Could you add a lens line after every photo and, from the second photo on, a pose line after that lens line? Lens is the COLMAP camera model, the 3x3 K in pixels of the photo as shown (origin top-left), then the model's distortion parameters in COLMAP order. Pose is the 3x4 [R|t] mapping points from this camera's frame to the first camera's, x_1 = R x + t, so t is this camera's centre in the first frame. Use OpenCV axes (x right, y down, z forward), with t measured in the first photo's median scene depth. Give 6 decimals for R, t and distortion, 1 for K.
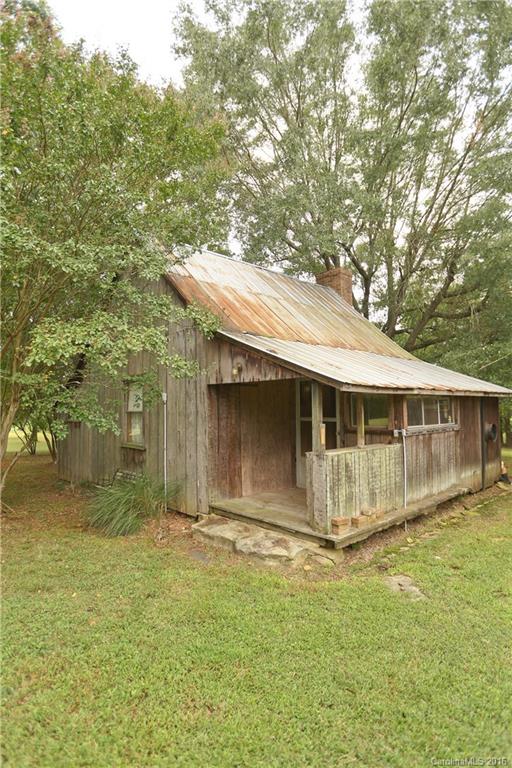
lens RADIAL K [[422.6, 0, 257.0], [0, 422.6, 383.3], [0, 0, 1]] dist [-0.033238, -0.000158]
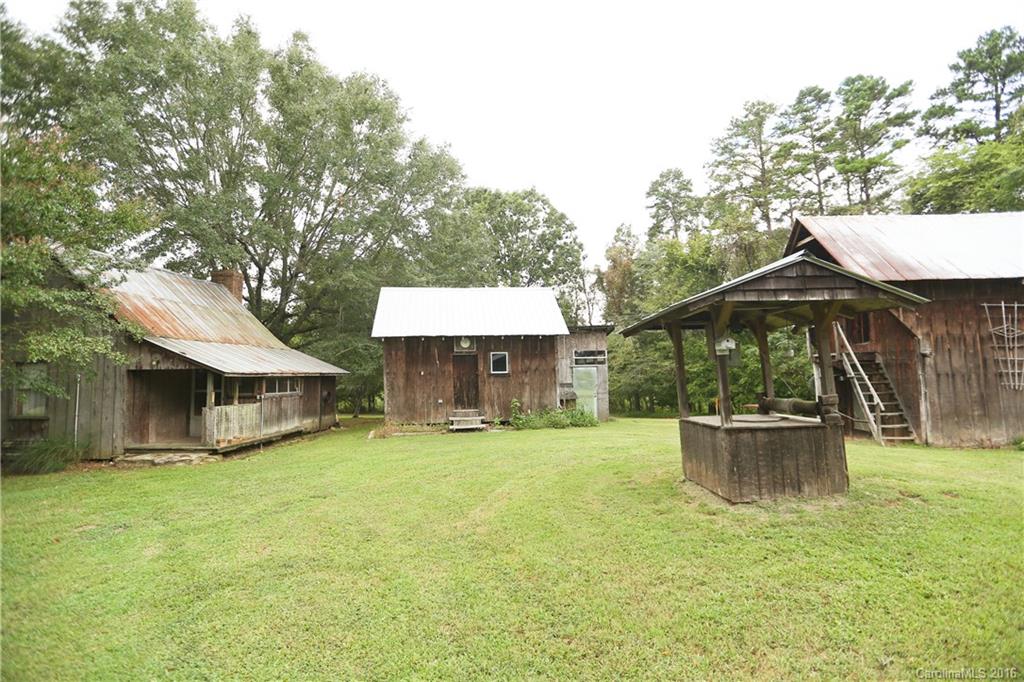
lens RADIAL K [[464.9, 0, 518.3], [0, 464.9, 336.6], [0, 0, 1]] dist [-0.027897, 0.001421]
pose [[0.730871, 0.052665, 0.680481, -0.210810], [-0.029424, 0.998523, -0.045677, -0.083188], [-0.681881, 0.013362, 0.731341, -1.177396]]
